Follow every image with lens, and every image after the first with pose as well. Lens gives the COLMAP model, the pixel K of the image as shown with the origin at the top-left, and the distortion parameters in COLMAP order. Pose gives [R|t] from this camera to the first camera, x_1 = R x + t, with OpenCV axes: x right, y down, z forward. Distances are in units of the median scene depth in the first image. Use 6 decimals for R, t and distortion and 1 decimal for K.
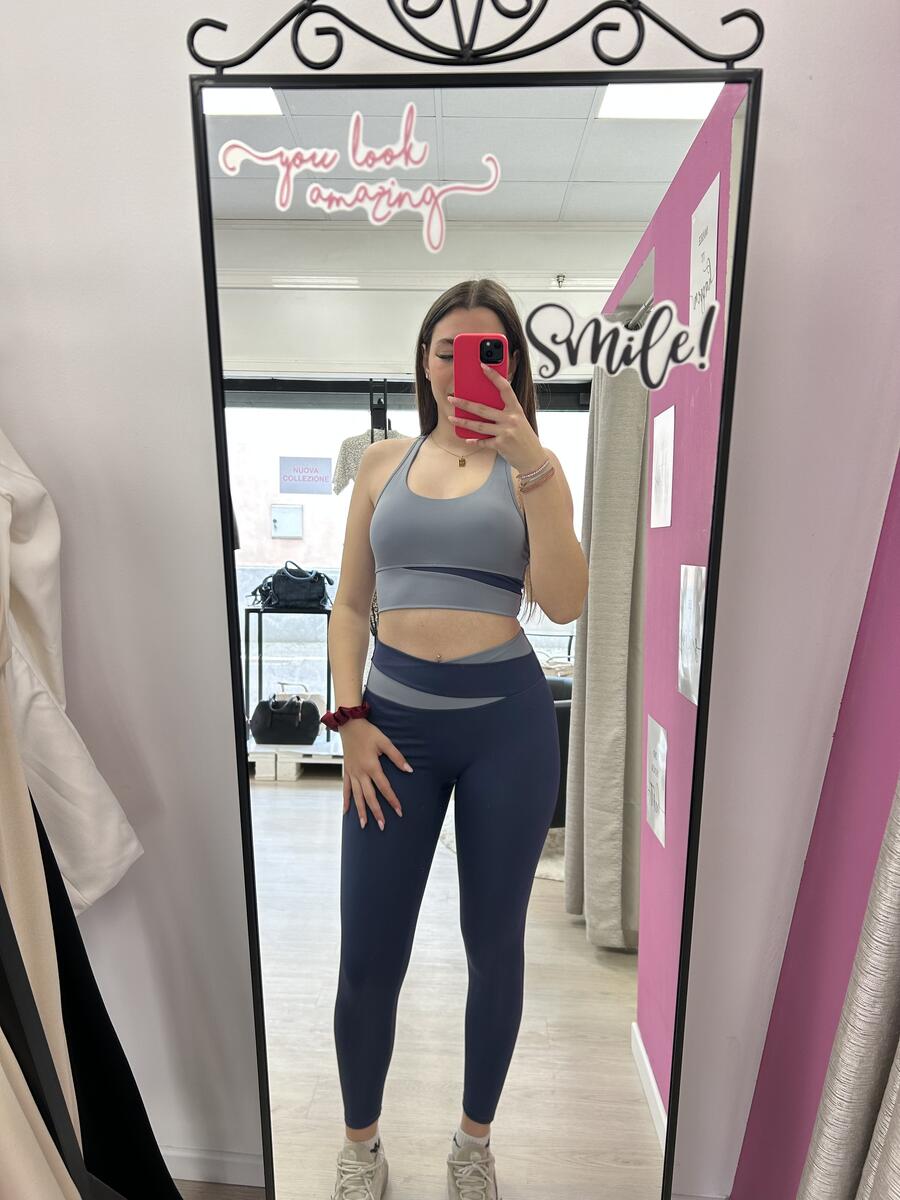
lens RADIAL K [[881.5, 0, 448.8], [0, 881.5, 611.2], [0, 0, 1]] dist [0.037070, -0.038056]
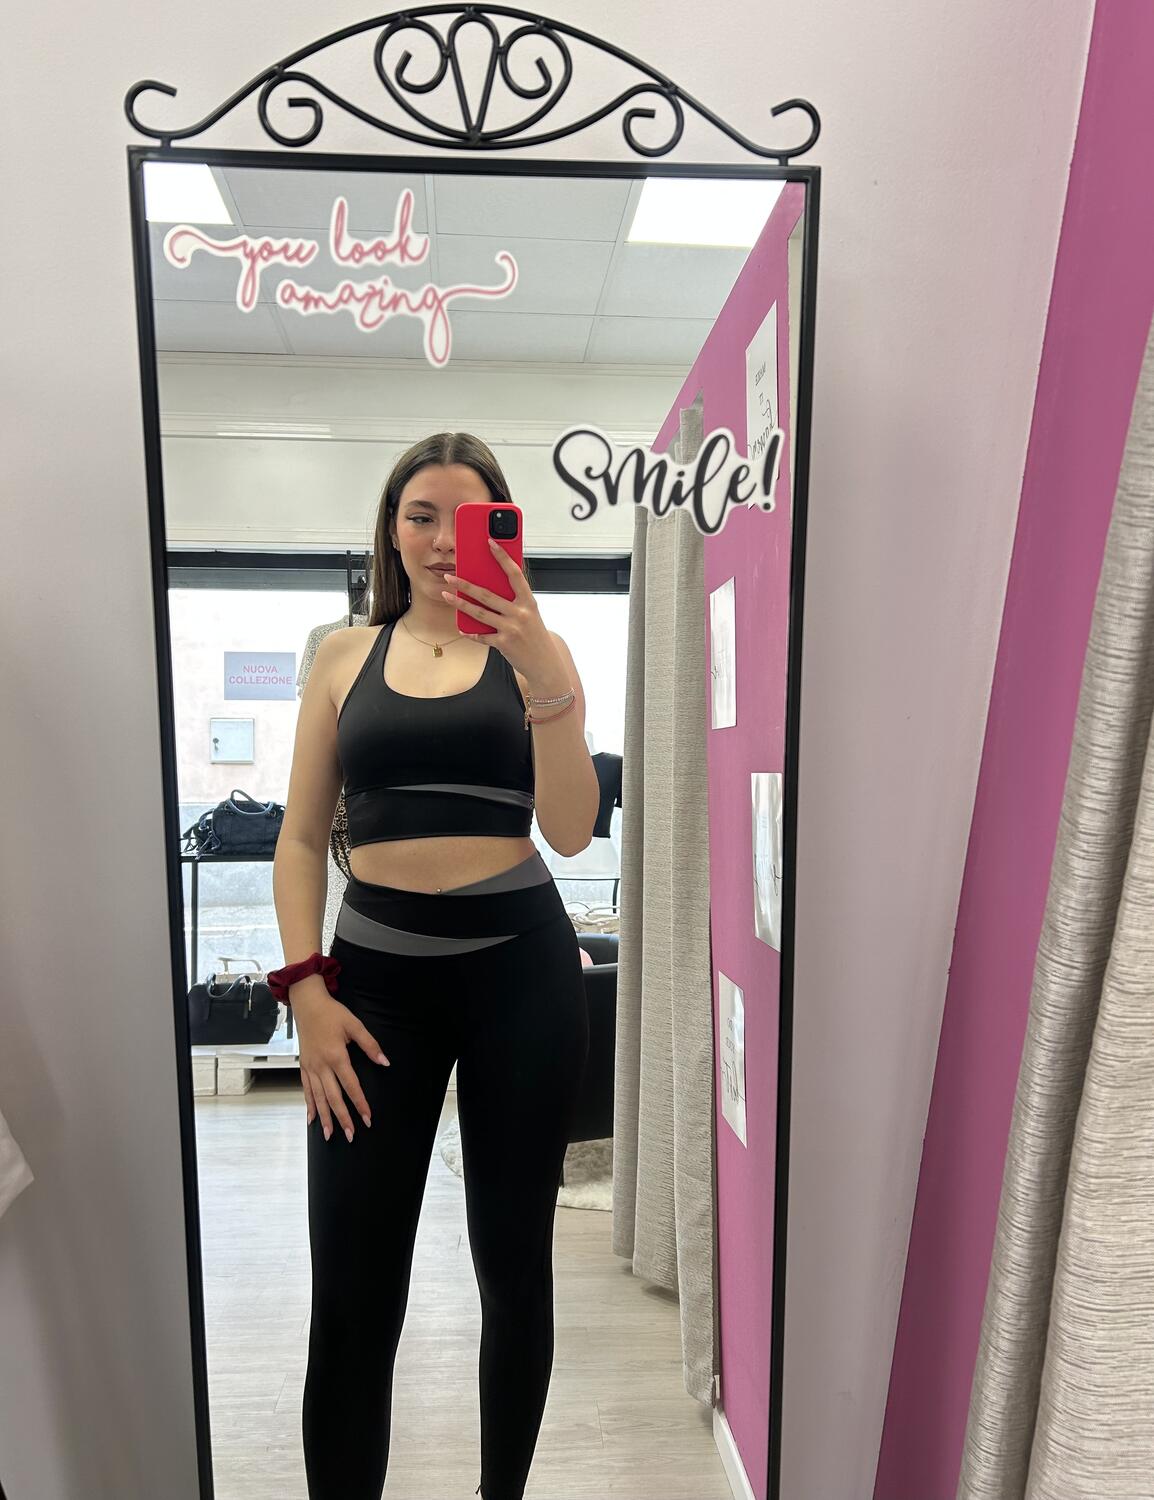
lens RADIAL K [[1157.8, 0, 584.1], [0, 1157.8, 731.4], [0, 0, 1]] dist [0.051329, -0.061757]
pose [[0.993312, -0.014913, 0.114491, -0.010756], [0.027295, 0.993846, -0.107357, 0.043808], [-0.112186, 0.109764, 0.987606, -0.027828]]
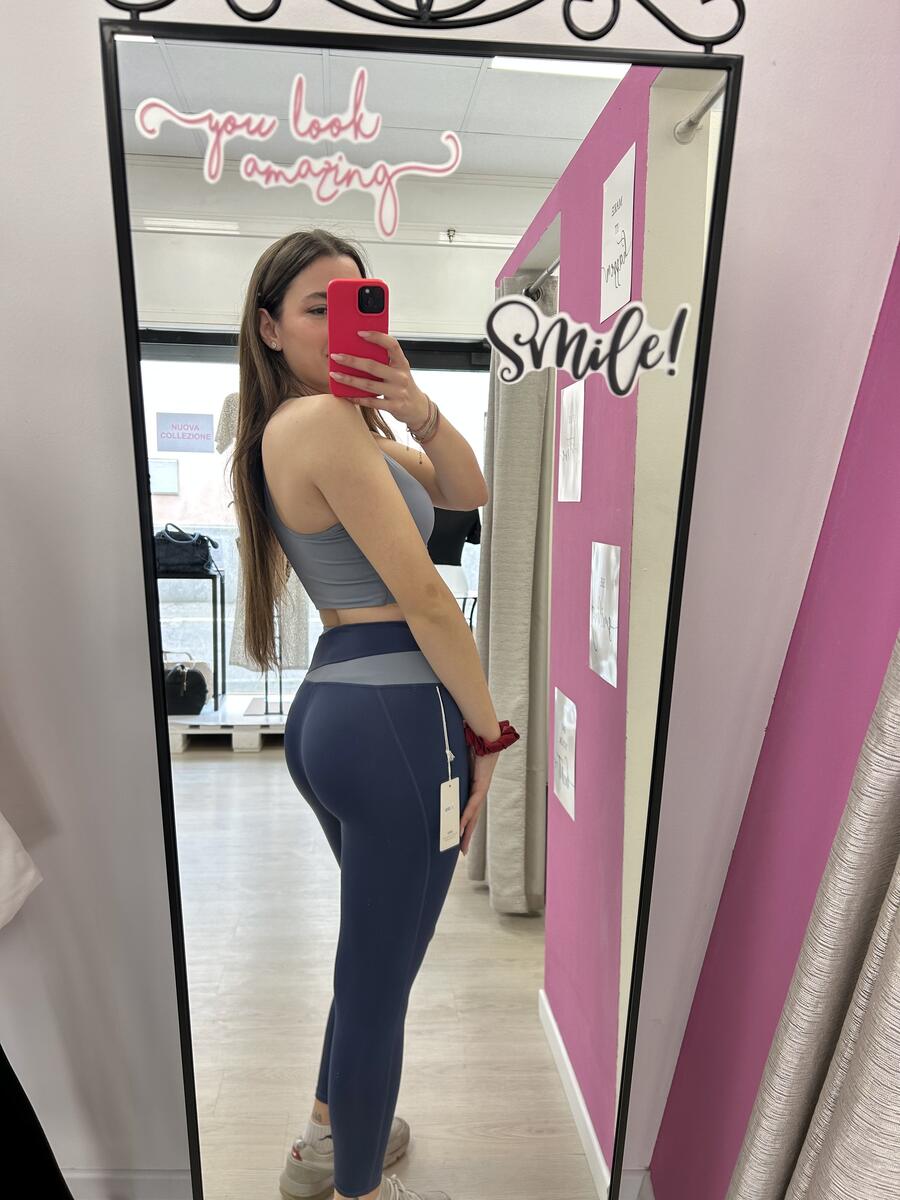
lens RADIAL K [[884.6, 0, 450.0], [0, 884.6, 600.0], [0, 0, 1]] dist [0.026444, -0.021762]
pose [[0.990756, -0.015123, 0.134808, -0.078634], [0.009479, 0.999055, 0.042413, -0.077911], [-0.135322, -0.040743, 0.989964, 0.089300]]
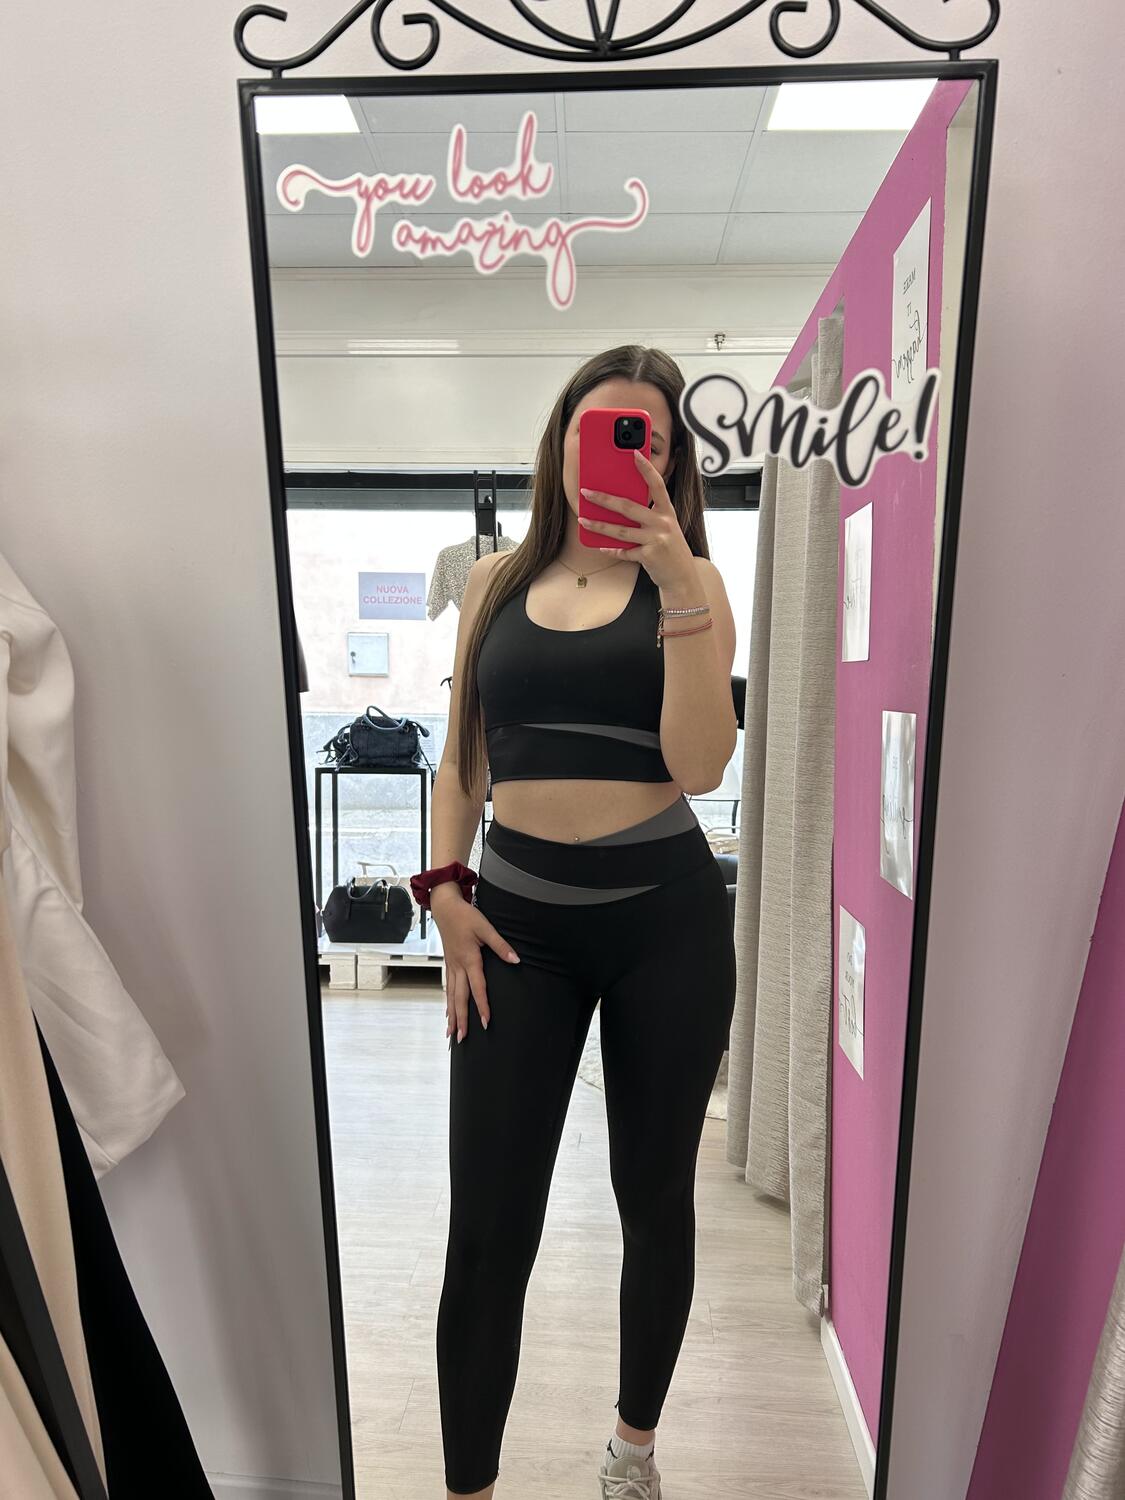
lens RADIAL K [[1133.6, 0, 560.2], [0, 1133.6, 762.9], [0, 0, 1]] dist [0.040427, -0.042877]
pose [[0.999874, -0.006578, -0.014416, -0.006093], [0.006527, 0.999972, -0.003648, -0.014402], [0.014440, 0.003554, 0.999889, 0.029396]]
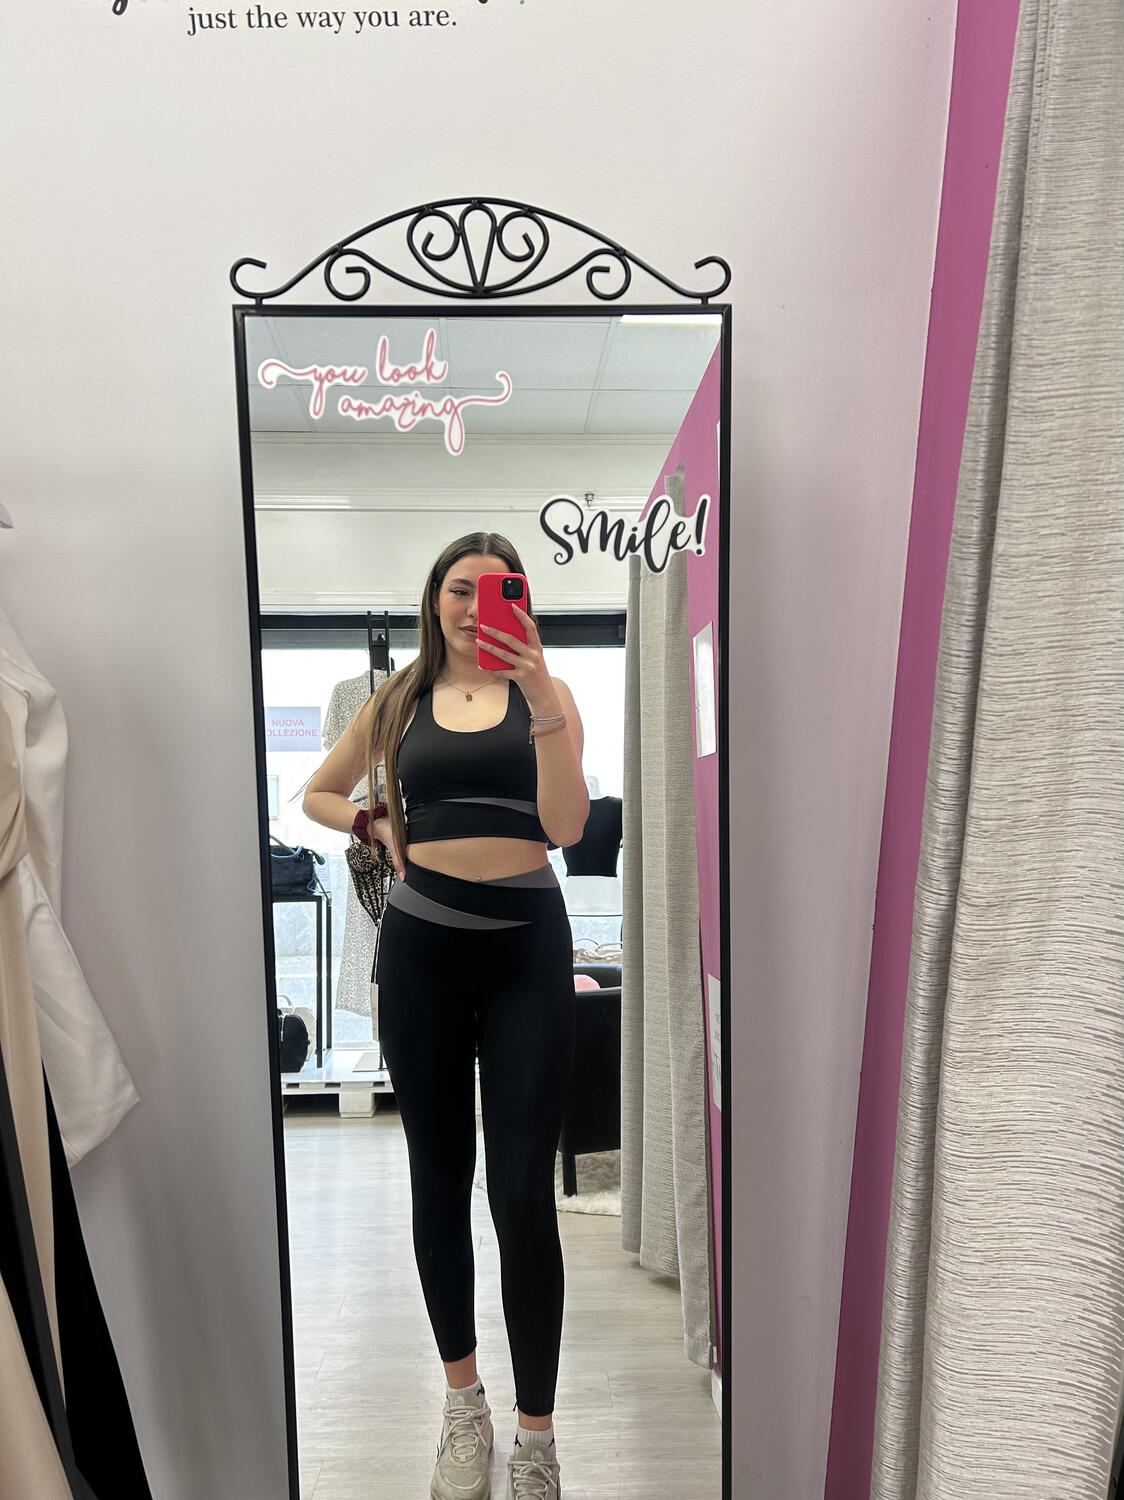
lens RADIAL K [[1143.9, 0, 571.9], [0, 1143.9, 751.8], [0, 0, 1]] dist [0.108826, -0.248095]
pose [[0.995237, -0.027708, 0.093468, -0.016010], [0.040898, 0.988978, -0.142301, 0.172841], [-0.088495, 0.145446, 0.985400, -0.377101]]
